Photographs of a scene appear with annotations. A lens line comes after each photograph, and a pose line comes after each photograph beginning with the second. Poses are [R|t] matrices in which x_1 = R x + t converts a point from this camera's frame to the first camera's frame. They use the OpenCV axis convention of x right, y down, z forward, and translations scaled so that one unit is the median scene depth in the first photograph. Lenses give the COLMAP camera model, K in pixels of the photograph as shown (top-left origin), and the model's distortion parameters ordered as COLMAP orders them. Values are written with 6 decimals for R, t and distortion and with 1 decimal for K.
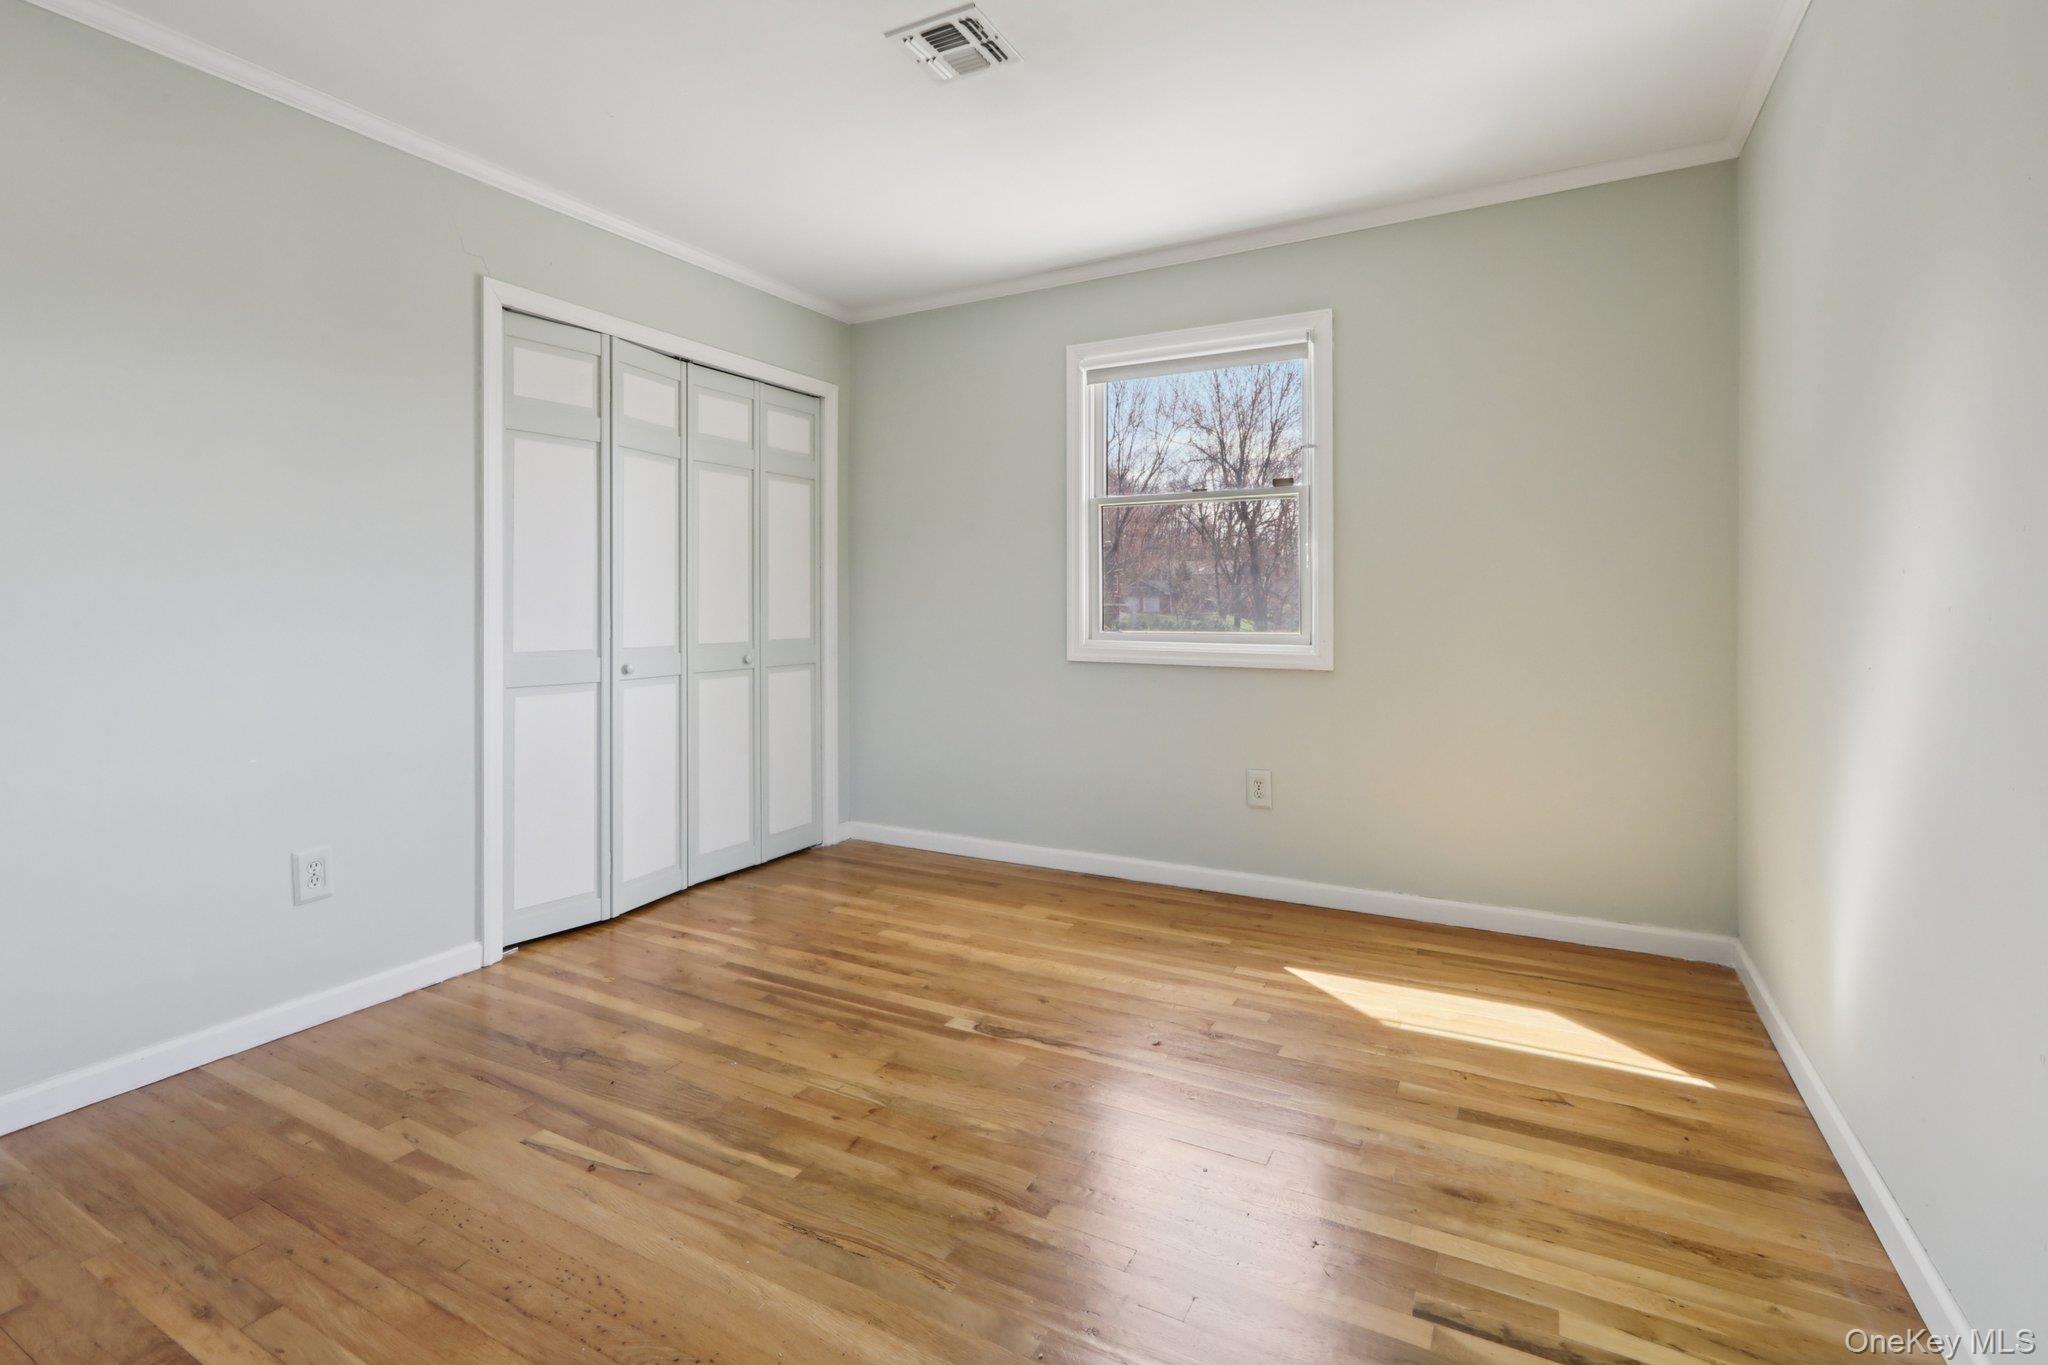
lens RADIAL K [[934.6, 0, 1010.1], [0, 934.6, 601.9], [0, 0, 1]] dist [-0.006060, 0.002136]
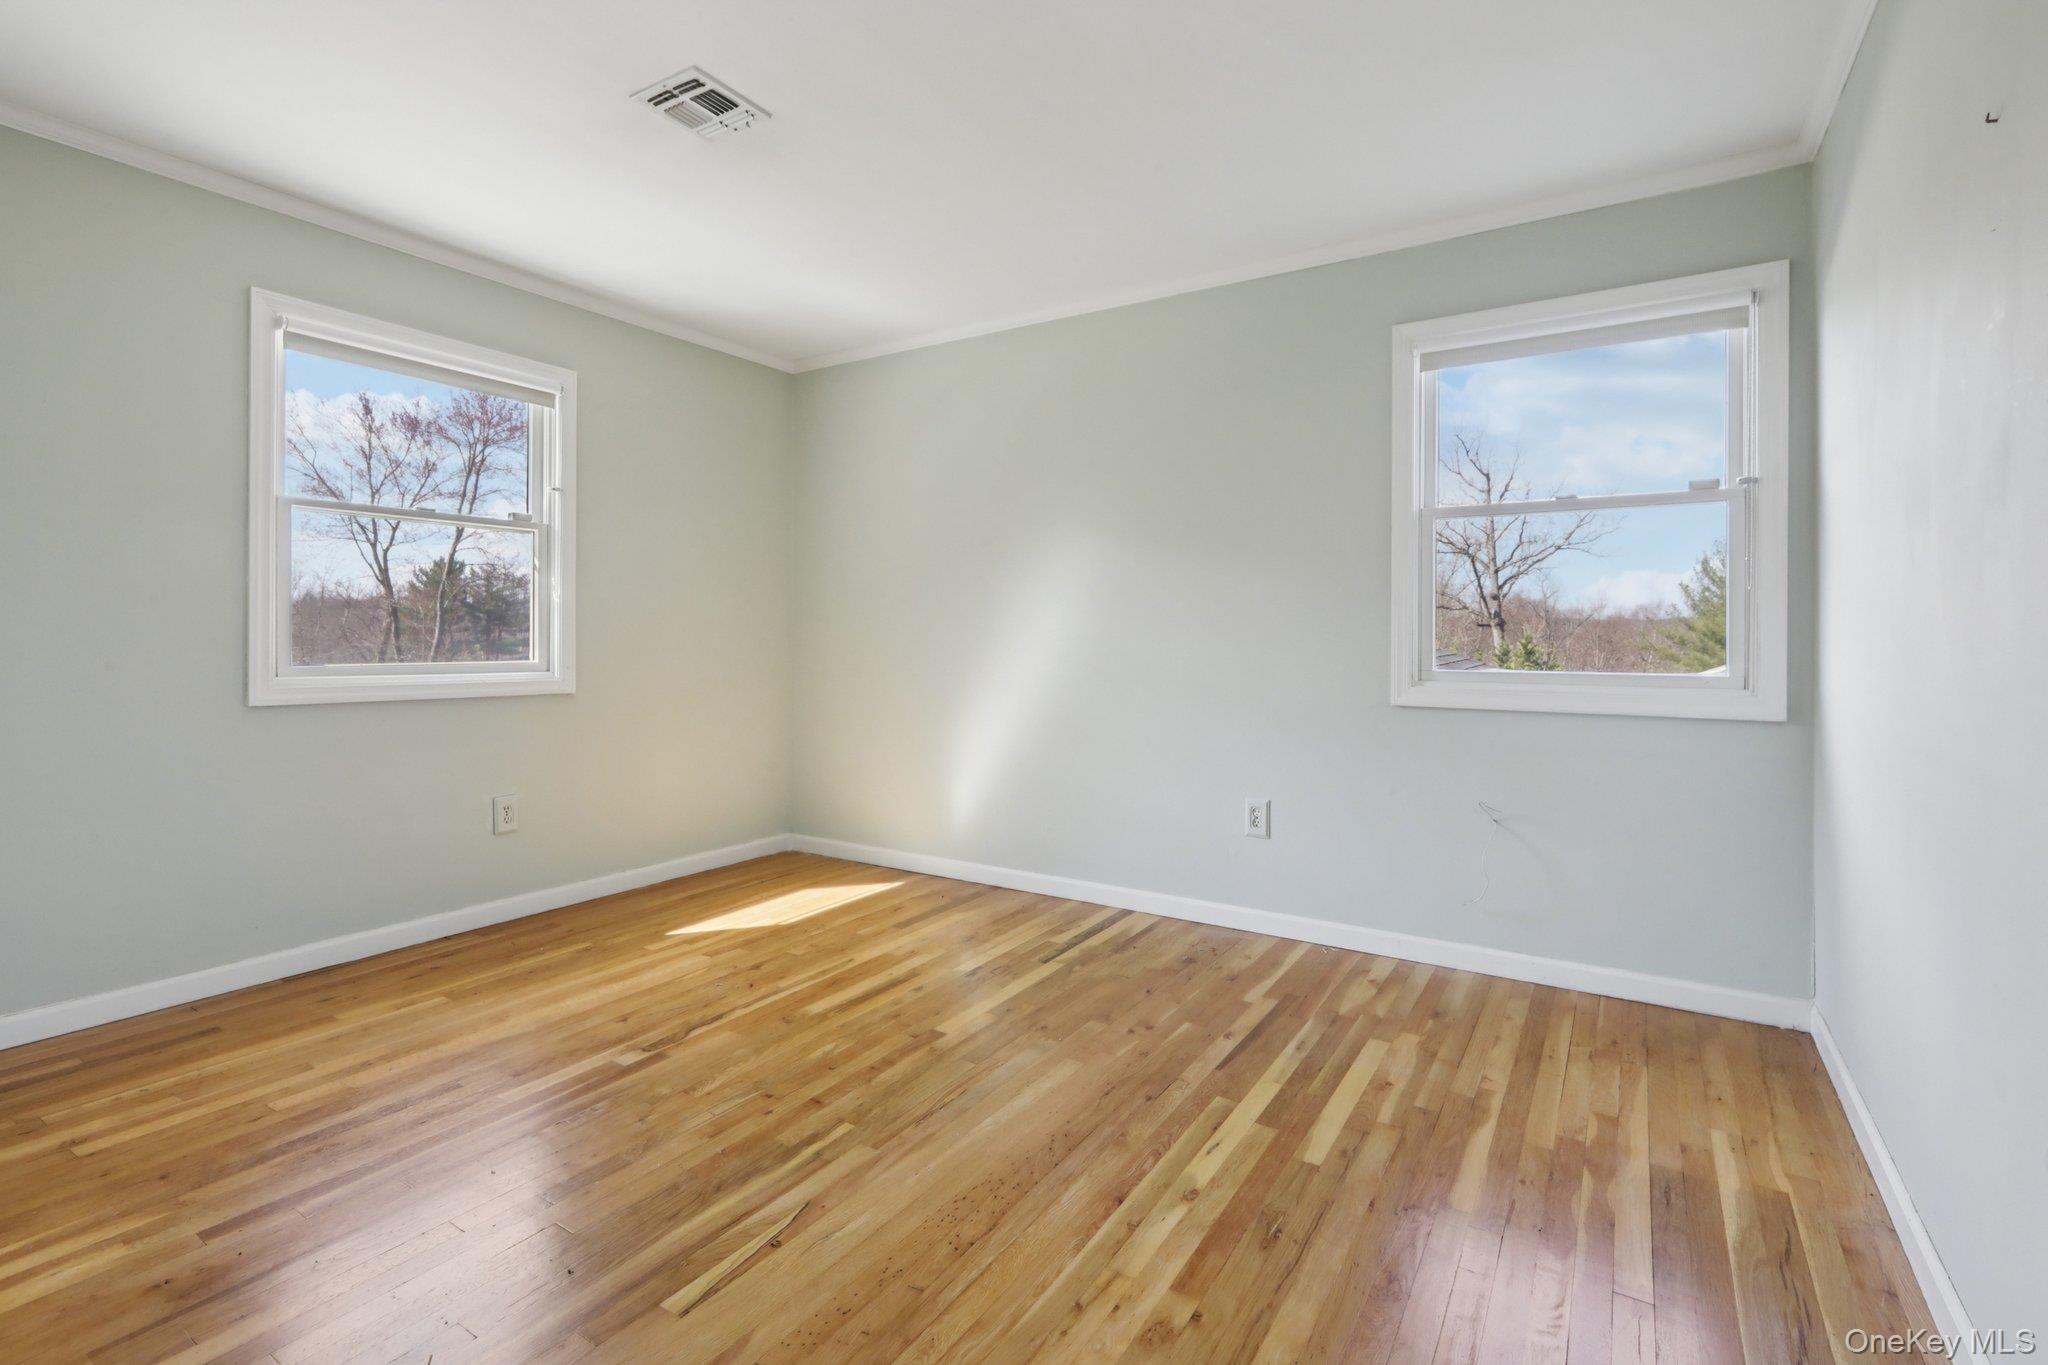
lens RADIAL K [[934.6, 0, 1019.0], [0, 934.6, 638.1], [0, 0, 1]] dist [-0.006060, 0.002136]
pose [[0.077466, 0.002650, 0.996991, -0.996119], [-0.007658, 0.999969, -0.002063, 0.007147], [-0.996966, -0.007475, 0.077484, 0.512849]]
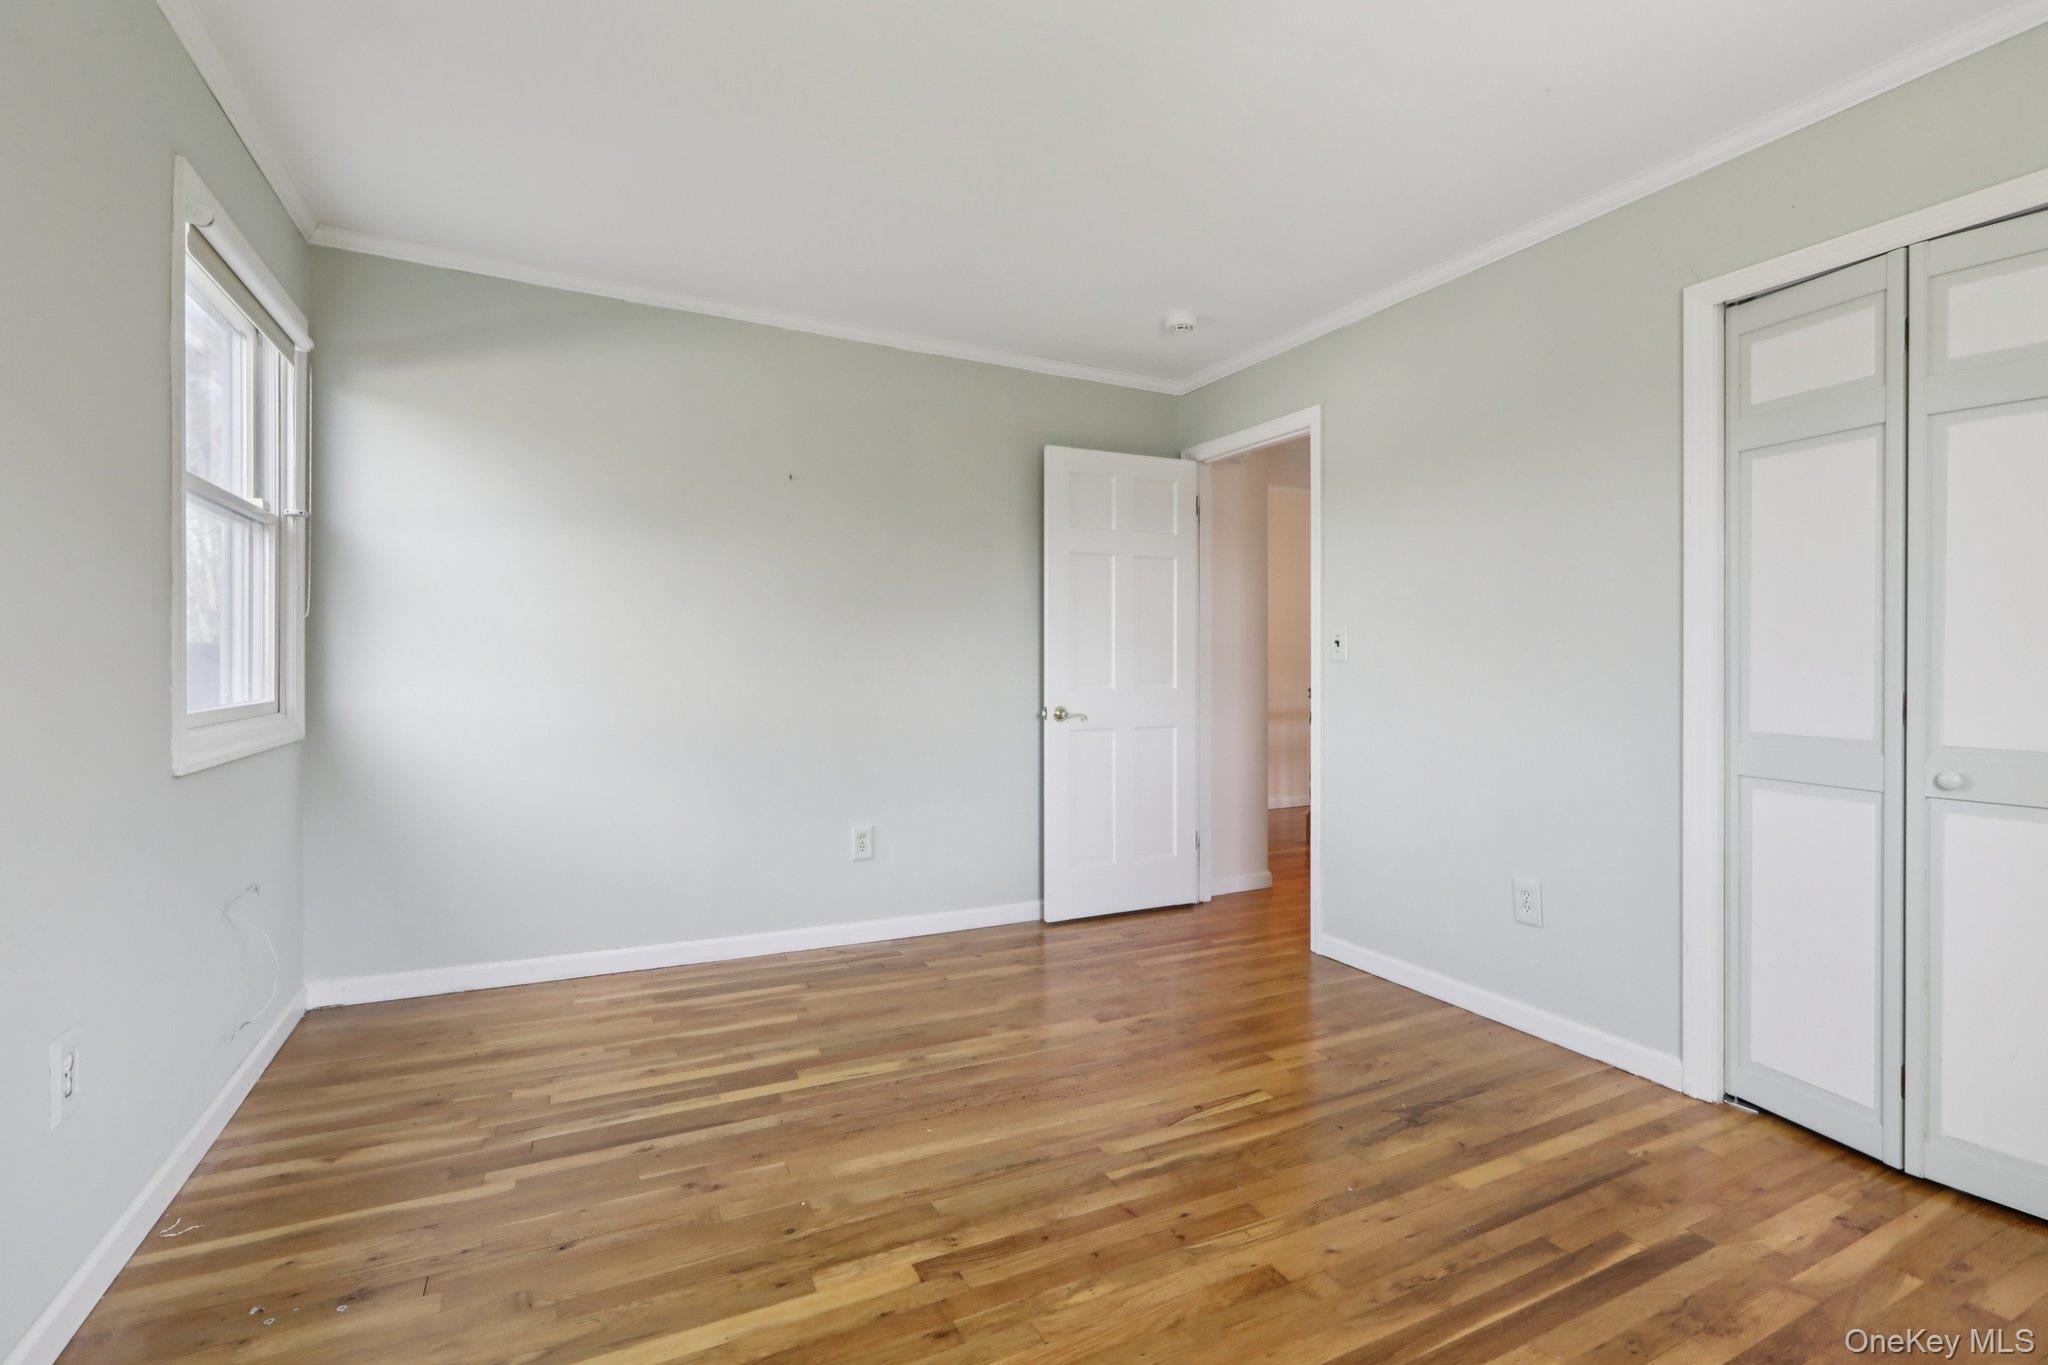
lens RADIAL K [[934.6, 0, 1043.5], [0, 934.6, 666.5], [0, 0, 1]] dist [-0.006060, 0.002136]
pose [[-0.552282, 0.004633, -0.833644, 0.547253], [-0.001570, 0.999977, 0.006597, -0.007041], [0.833656, 0.004952, -0.552262, 1.130576]]
